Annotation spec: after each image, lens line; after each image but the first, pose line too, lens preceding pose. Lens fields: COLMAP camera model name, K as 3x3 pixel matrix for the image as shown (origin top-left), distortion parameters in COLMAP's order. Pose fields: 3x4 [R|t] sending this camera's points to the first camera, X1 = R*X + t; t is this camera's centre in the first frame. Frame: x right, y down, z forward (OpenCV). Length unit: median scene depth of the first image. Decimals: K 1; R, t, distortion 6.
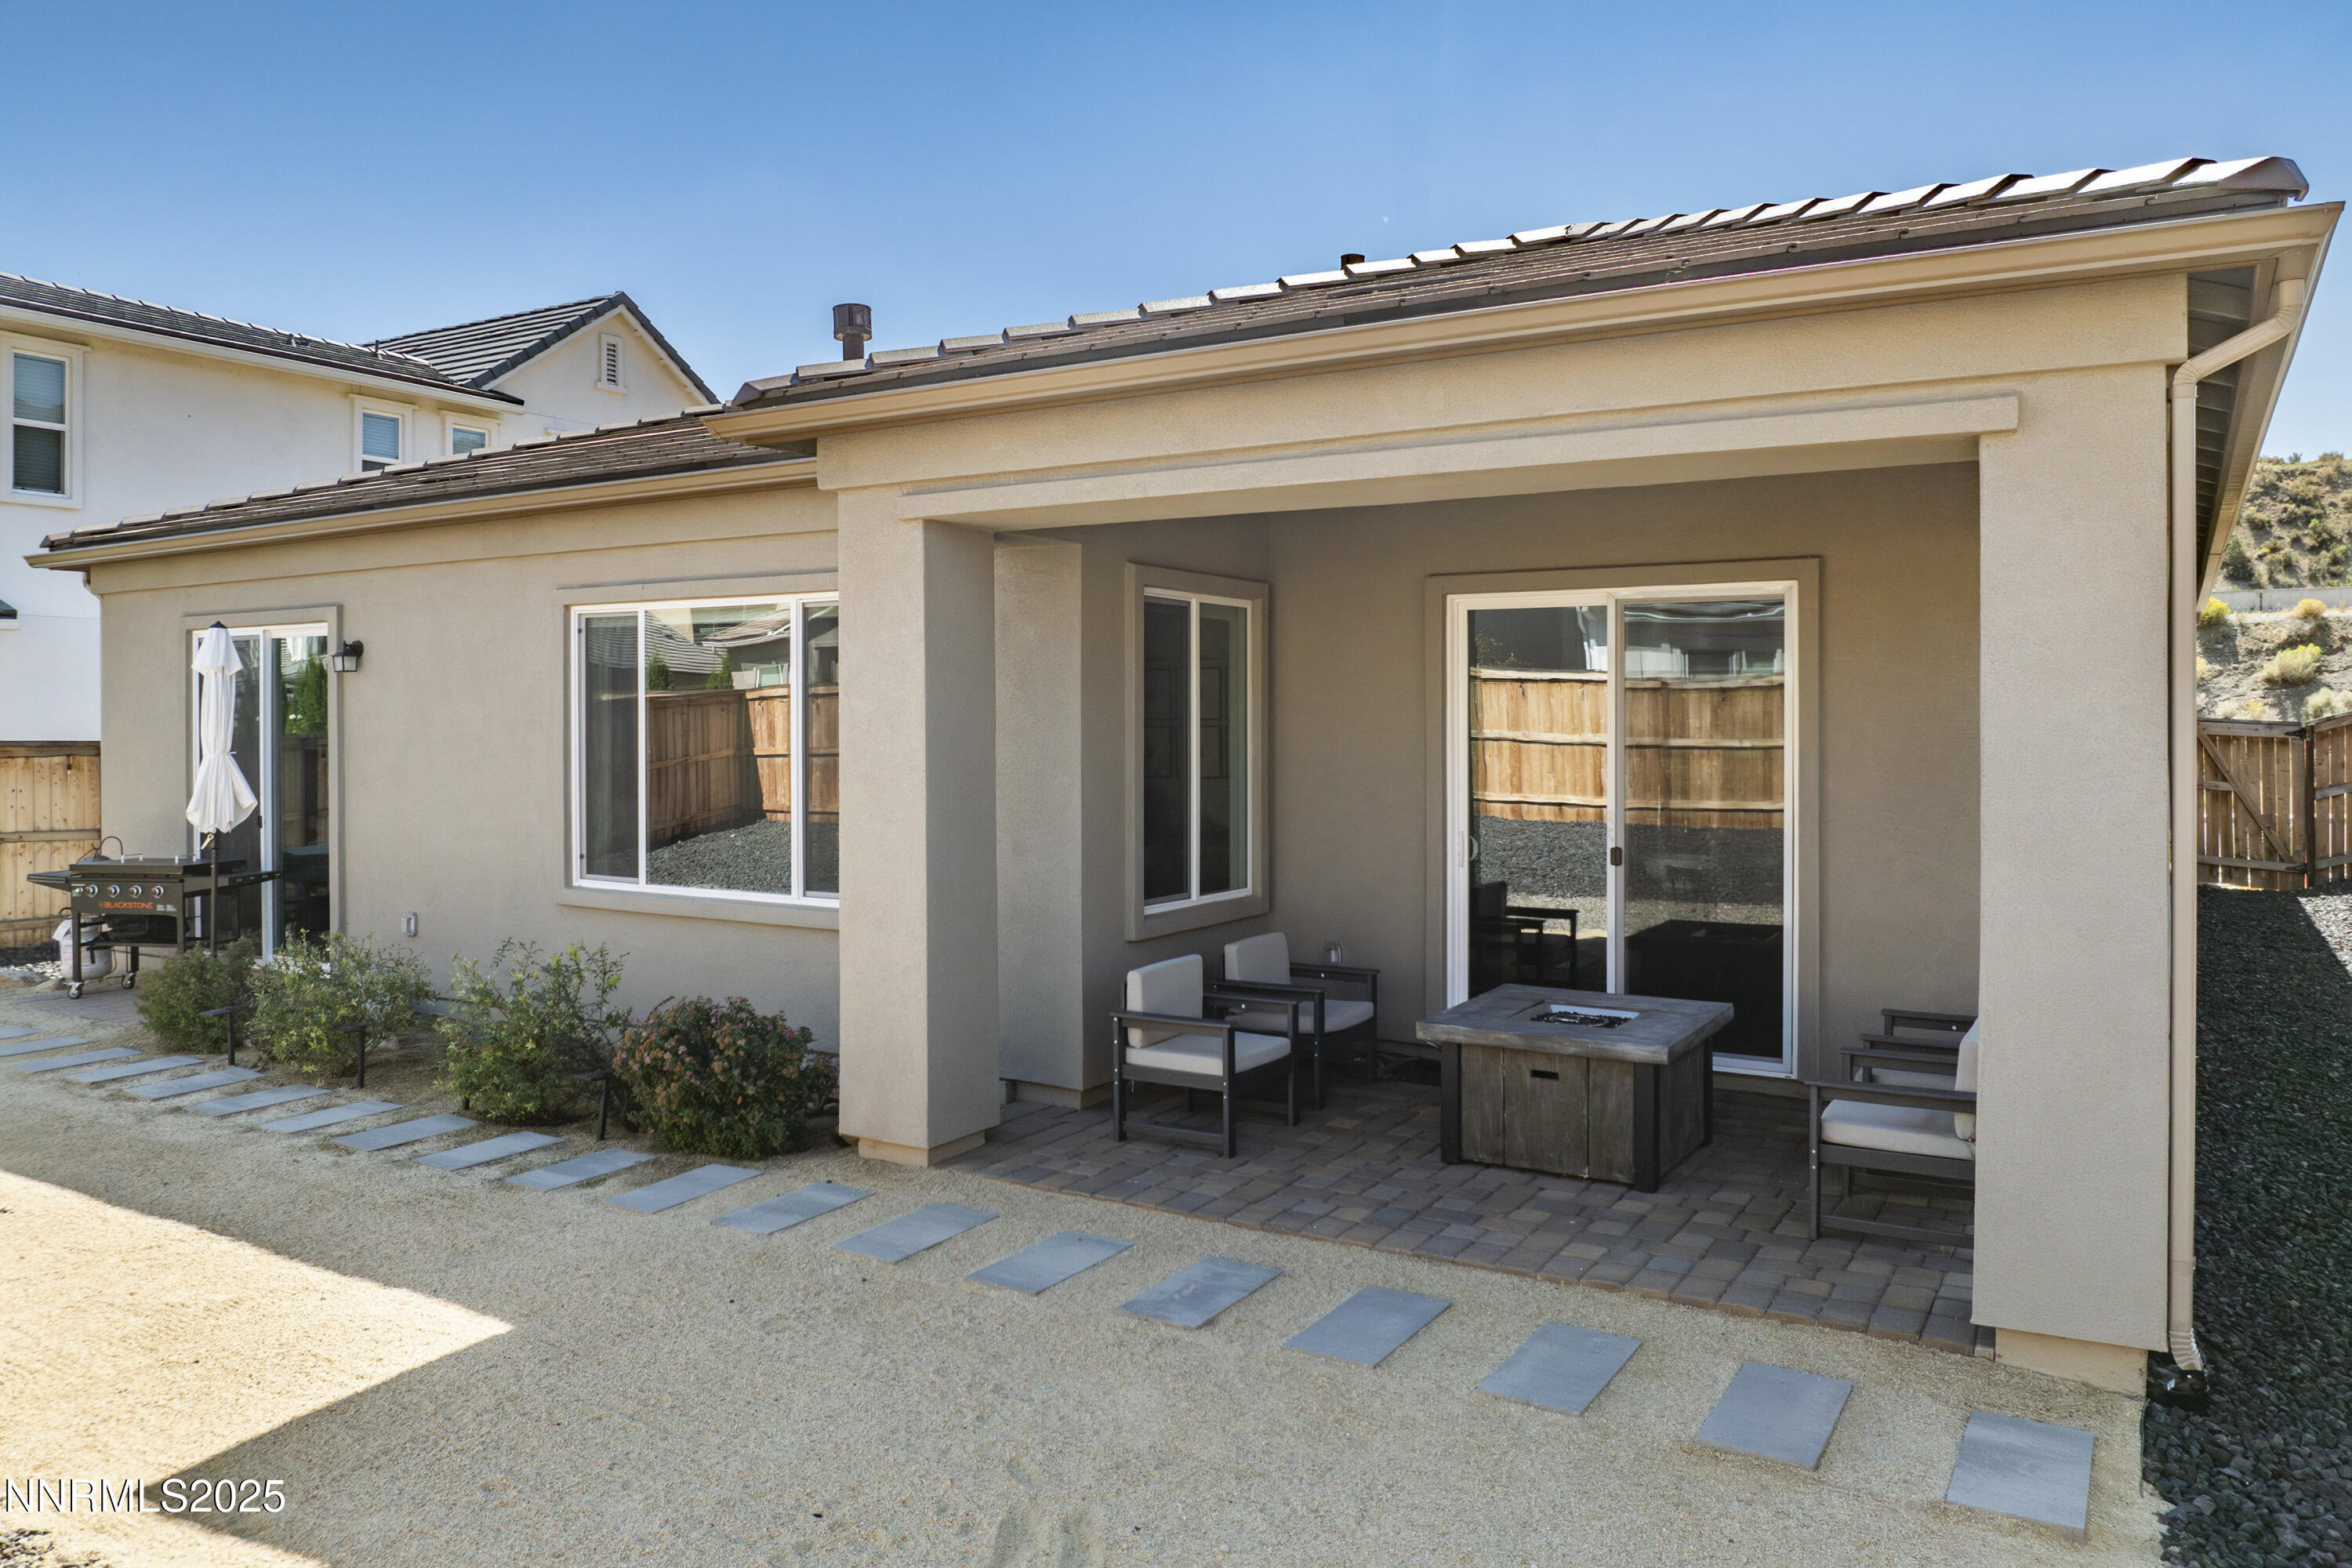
lens RADIAL K [[1650.0, 0, 1170.6], [0, 1650.0, 770.5], [0, 0, 1]] dist [-0.048263, 0.021512]
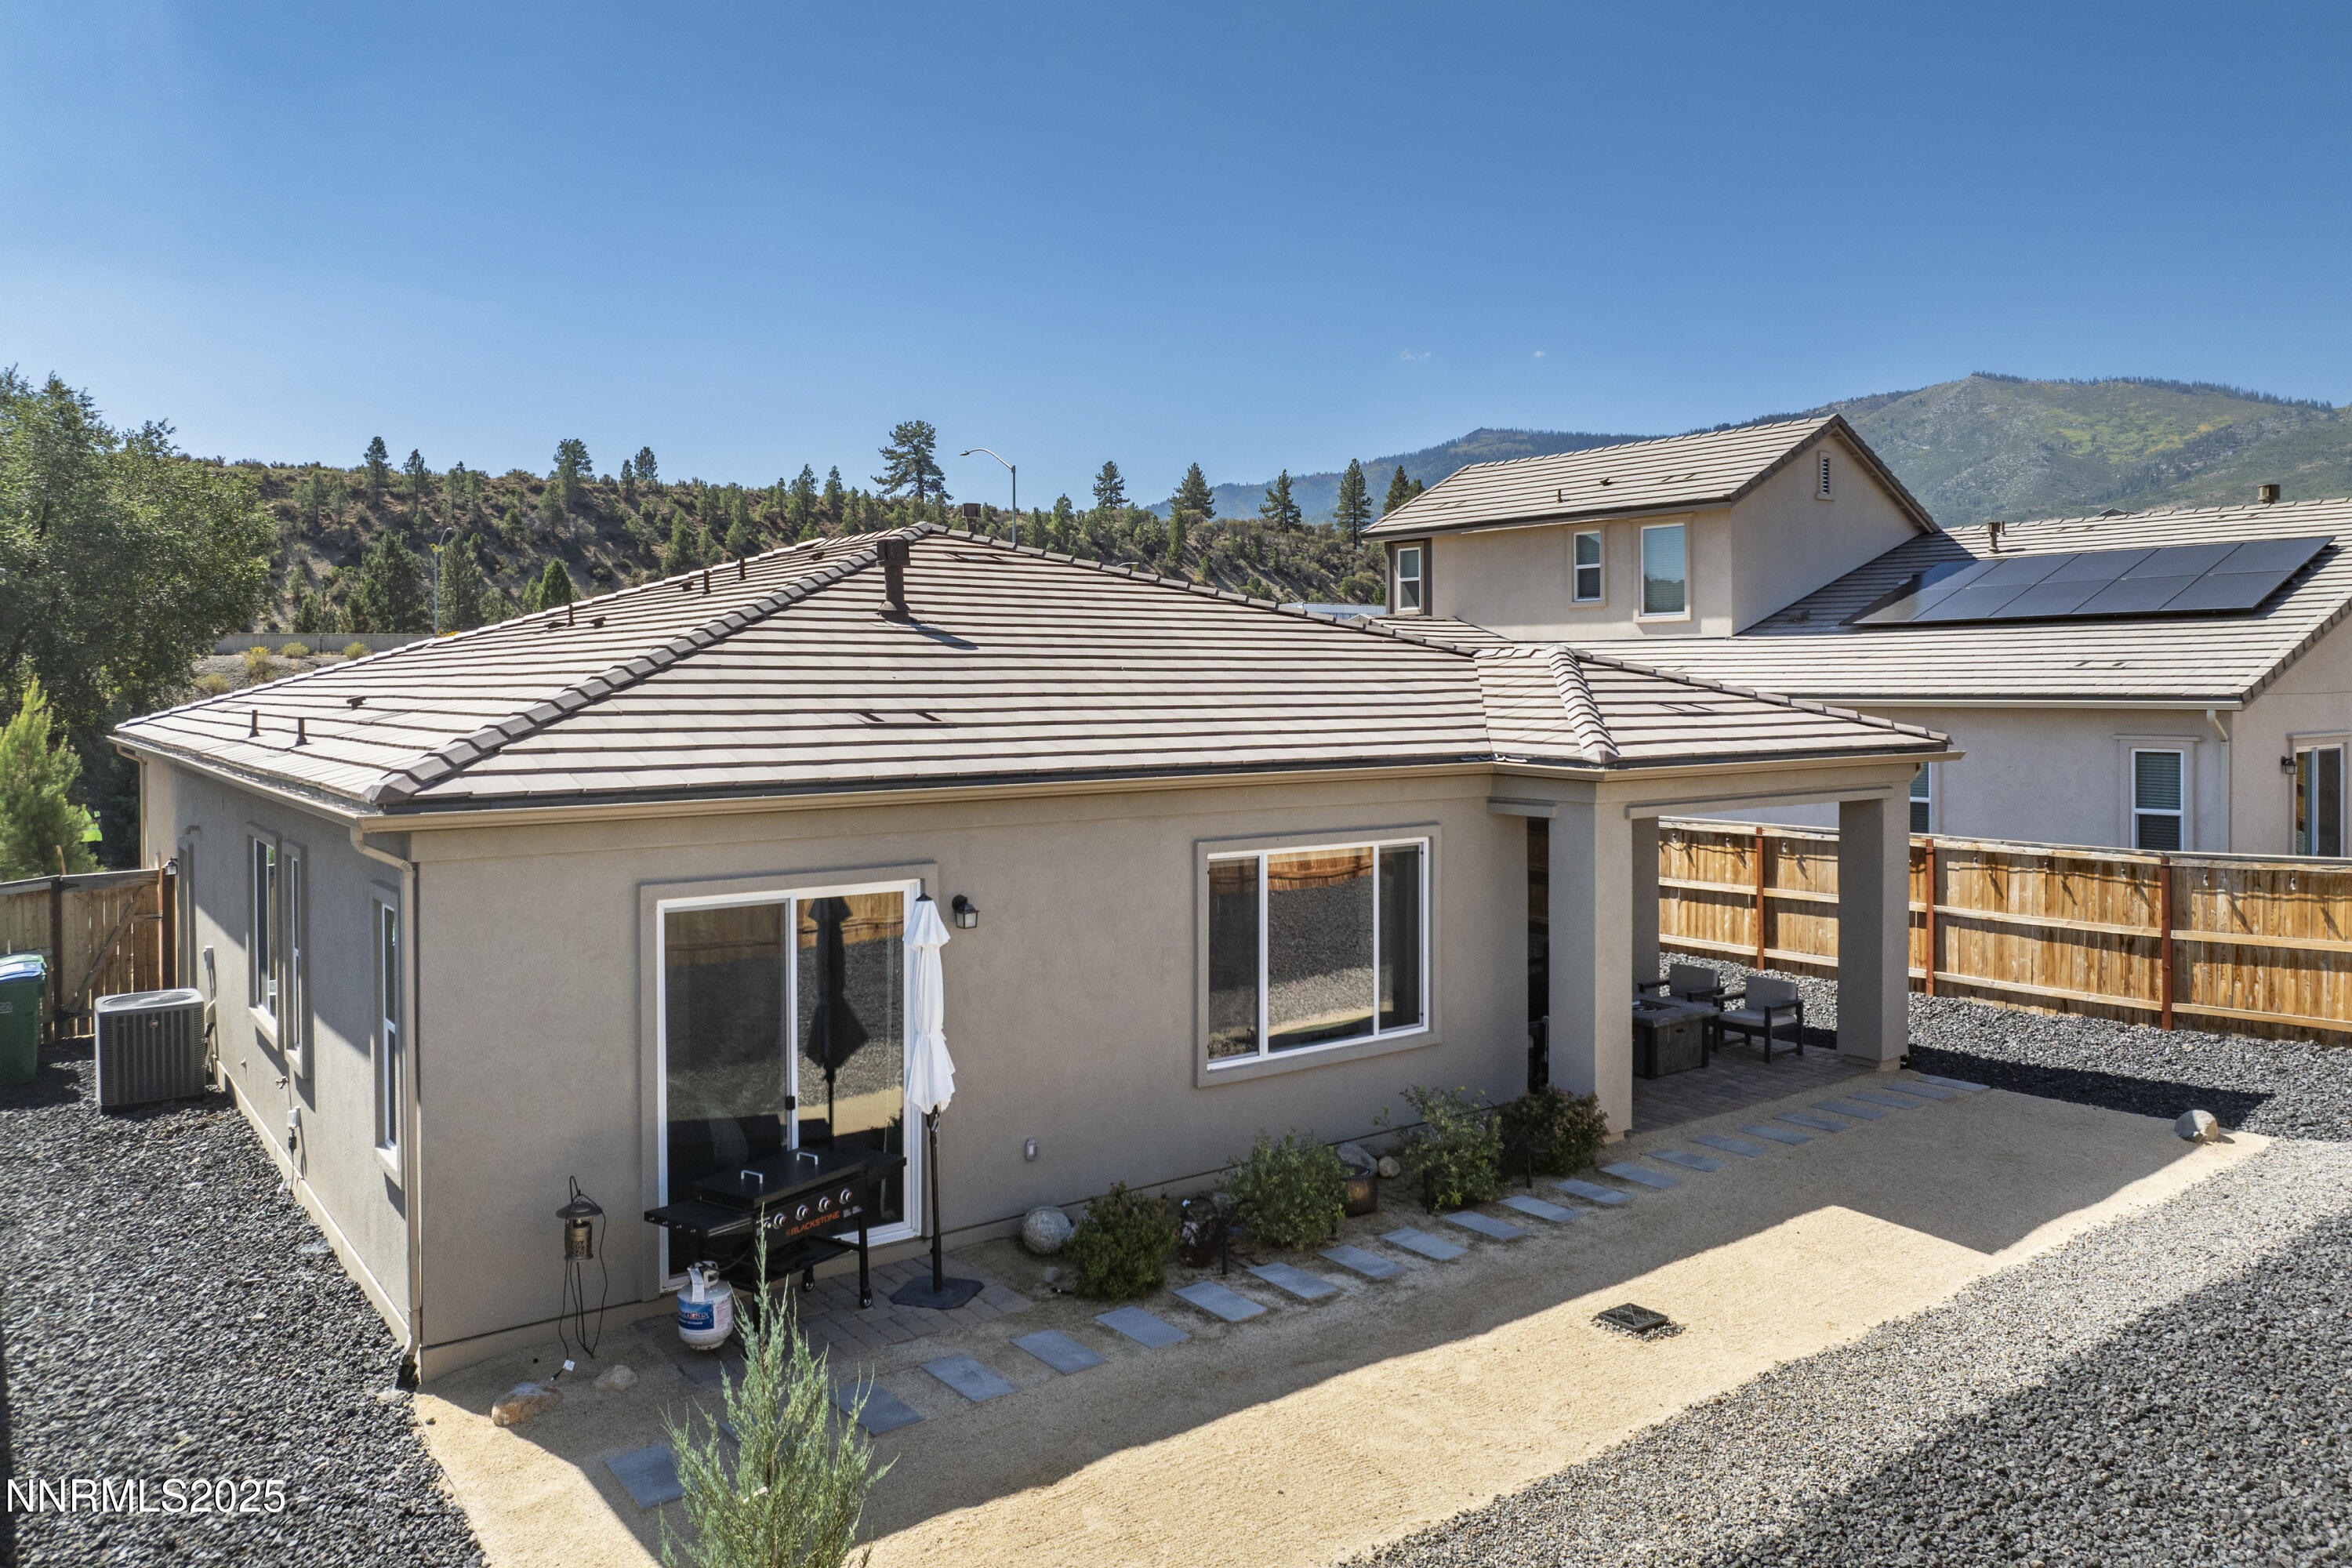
lens RADIAL K [[1650.0, 0, 1171.4], [0, 1650.0, 680.2], [0, 0, 1]] dist [-0.048263, 0.021512]
pose [[0.355323, -0.002993, 0.934739, -1.370893], [0.019239, 0.999806, -0.004112, -0.201782], [-0.934546, 0.019445, 0.355312, 0.475910]]
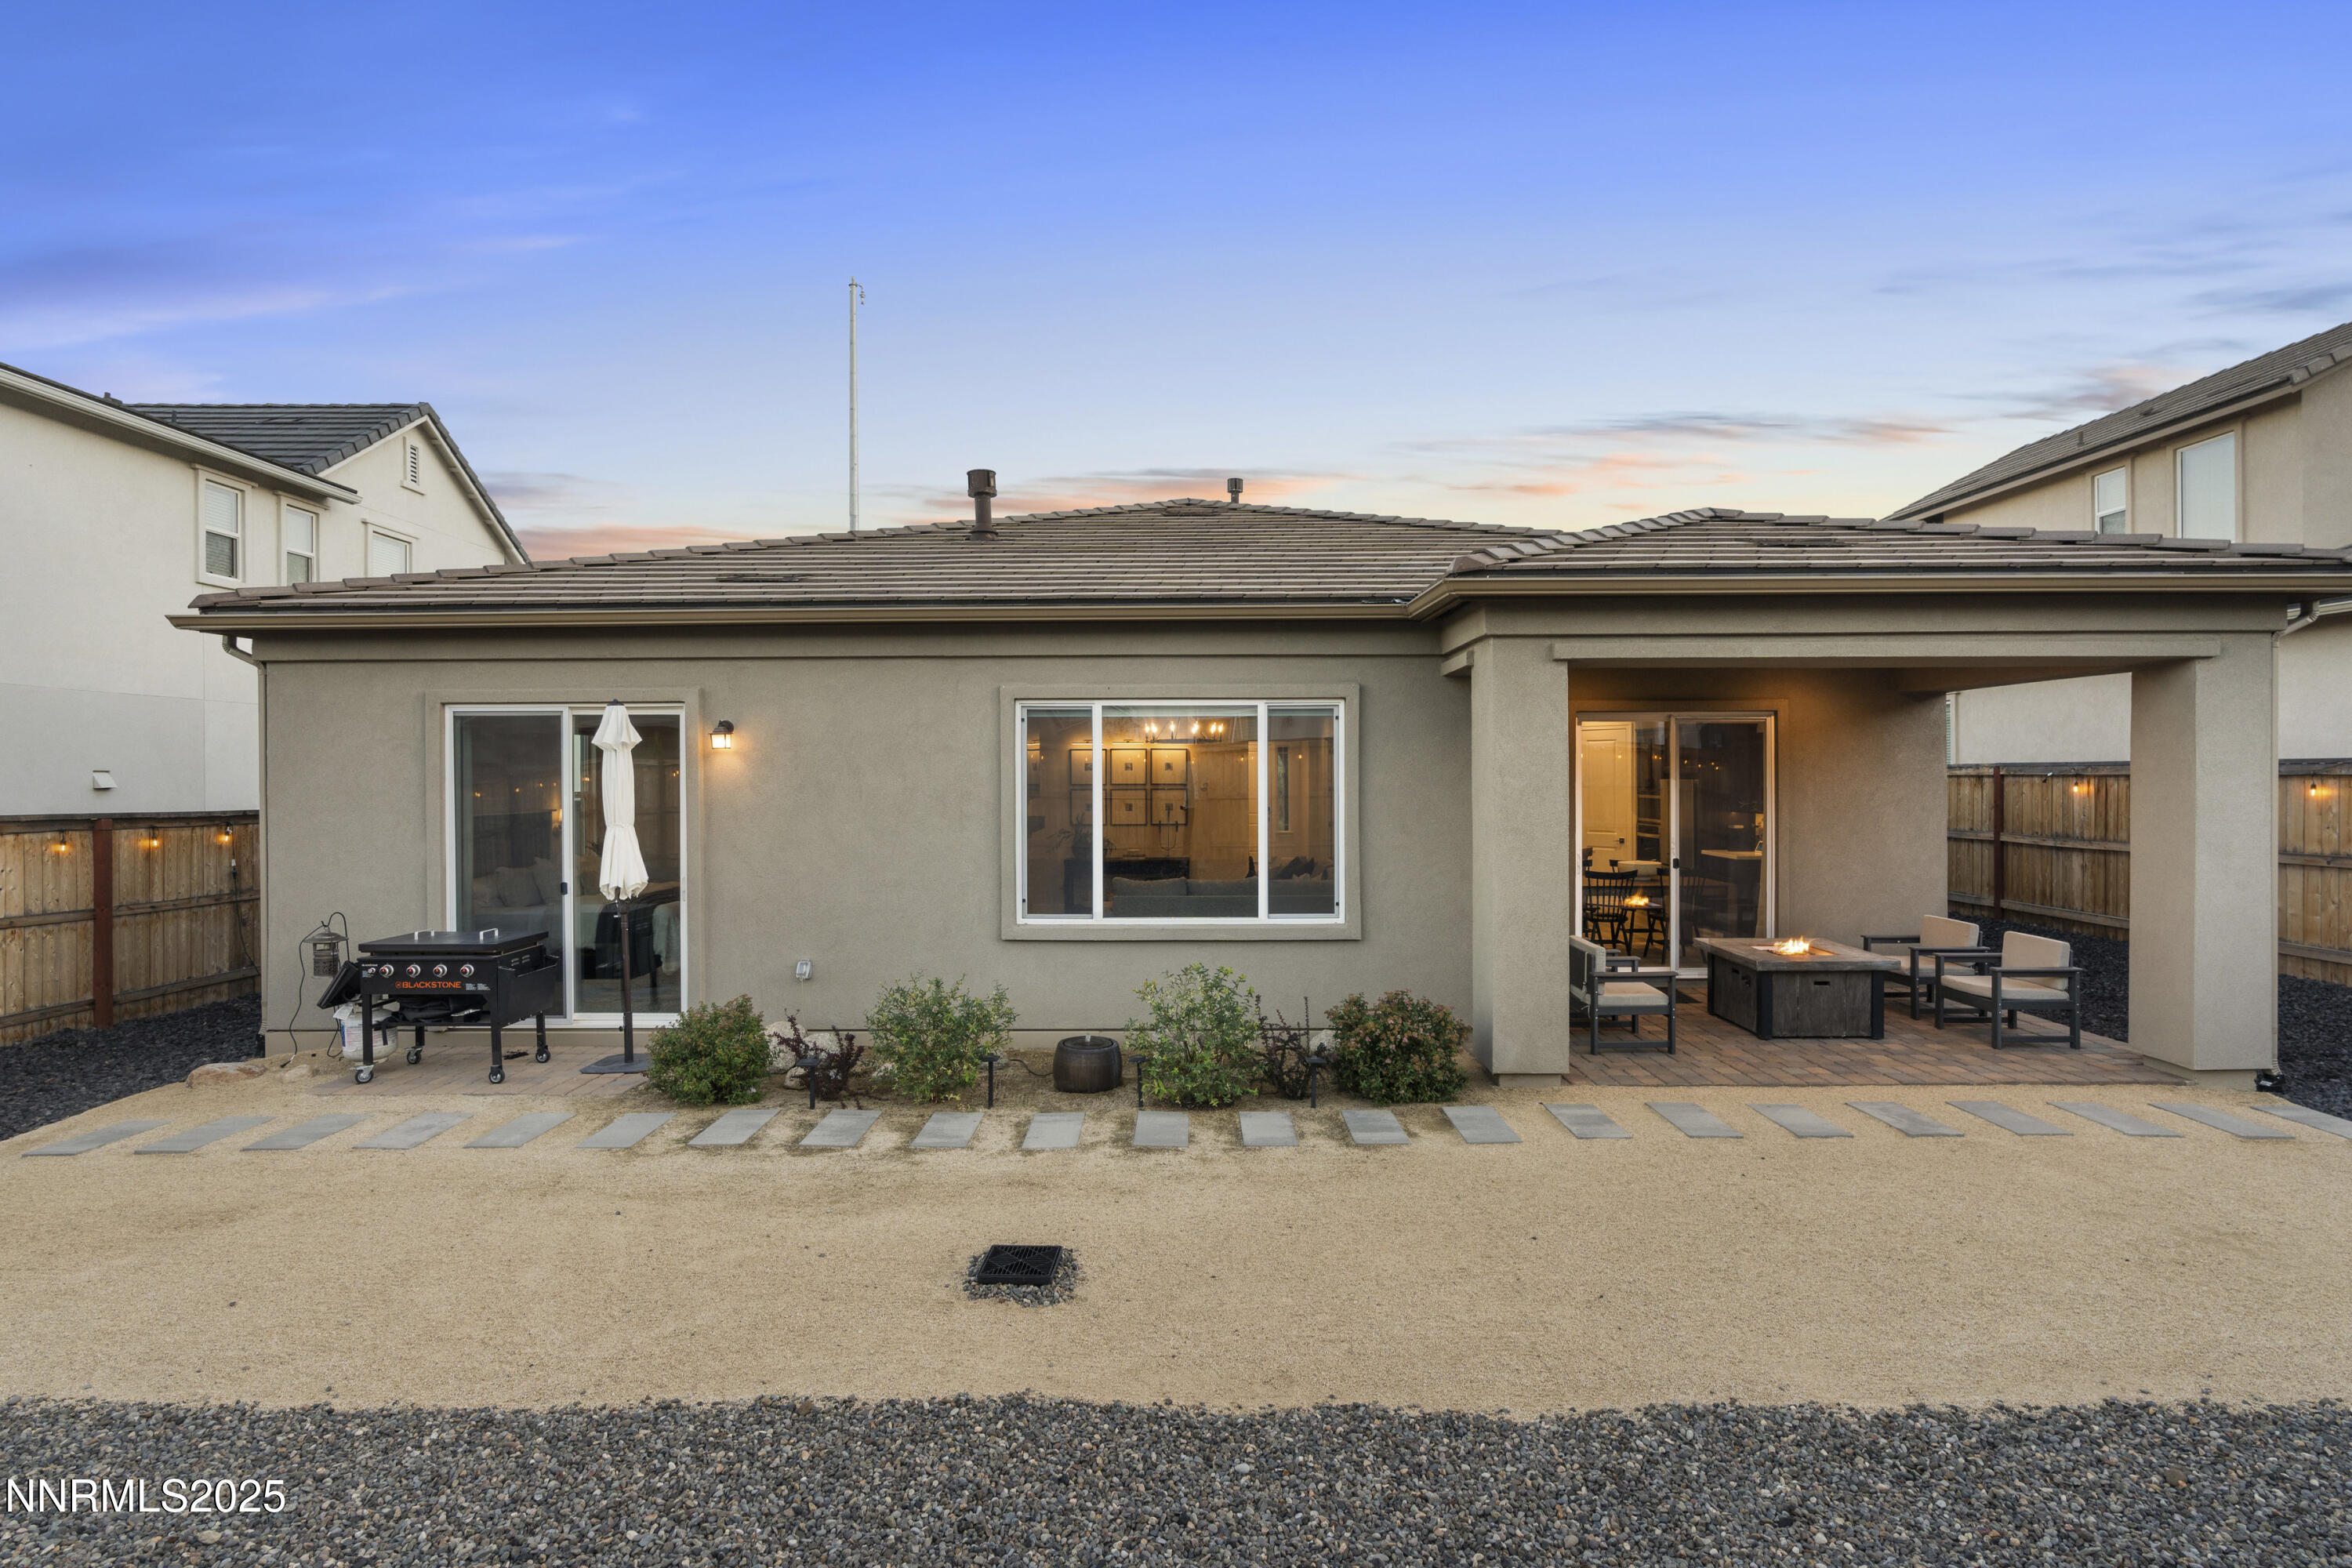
lens RADIAL K [[1105.0, 0, 1181.0], [0, 1105.0, 781.9], [0, 0, 1]] dist [-0.004529, 0.001171]
pose [[0.857690, -0.006572, 0.514125, -0.596305], [0.018298, 0.999675, -0.017746, -0.017788], [-0.513841, 0.024628, 0.857532, 0.183055]]
